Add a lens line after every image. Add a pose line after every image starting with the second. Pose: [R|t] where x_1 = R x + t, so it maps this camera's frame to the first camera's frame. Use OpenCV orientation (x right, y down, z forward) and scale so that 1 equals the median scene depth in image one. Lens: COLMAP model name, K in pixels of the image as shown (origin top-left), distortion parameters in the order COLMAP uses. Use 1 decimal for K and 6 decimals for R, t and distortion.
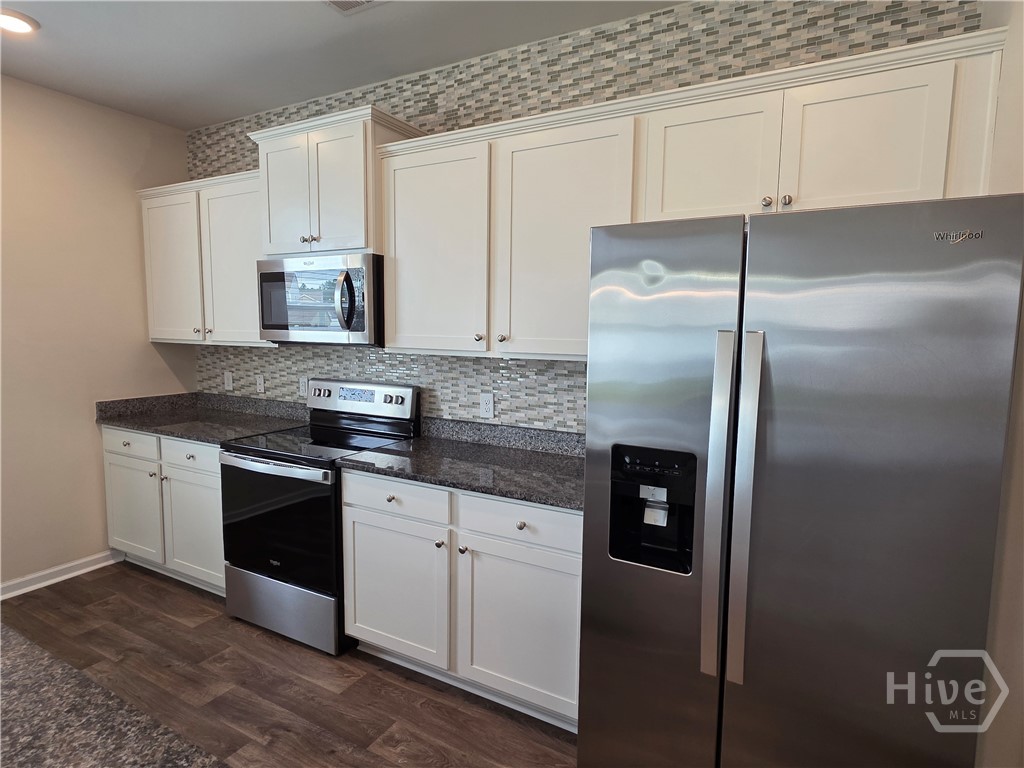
lens RADIAL K [[554.3, 0, 527.2], [0, 554.3, 380.2], [0, 0, 1]] dist [0.003295, -0.000635]
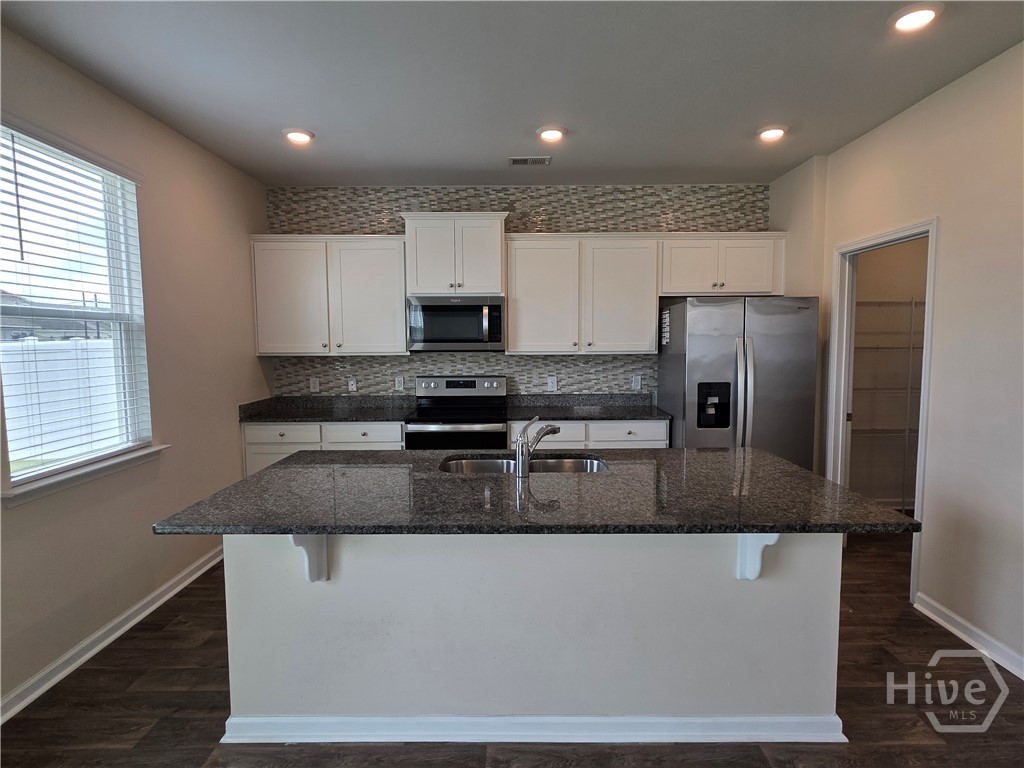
lens RADIAL K [[554.3, 0, 511.9], [0, 554.3, 384.1], [0, 0, 1]] dist [0.003295, -0.000635]
pose [[0.874263, -0.055528, 0.482266, -1.027564], [0.063456, 0.997985, -0.000127, 0.038850], [-0.481287, 0.030713, 0.876025, -0.457968]]
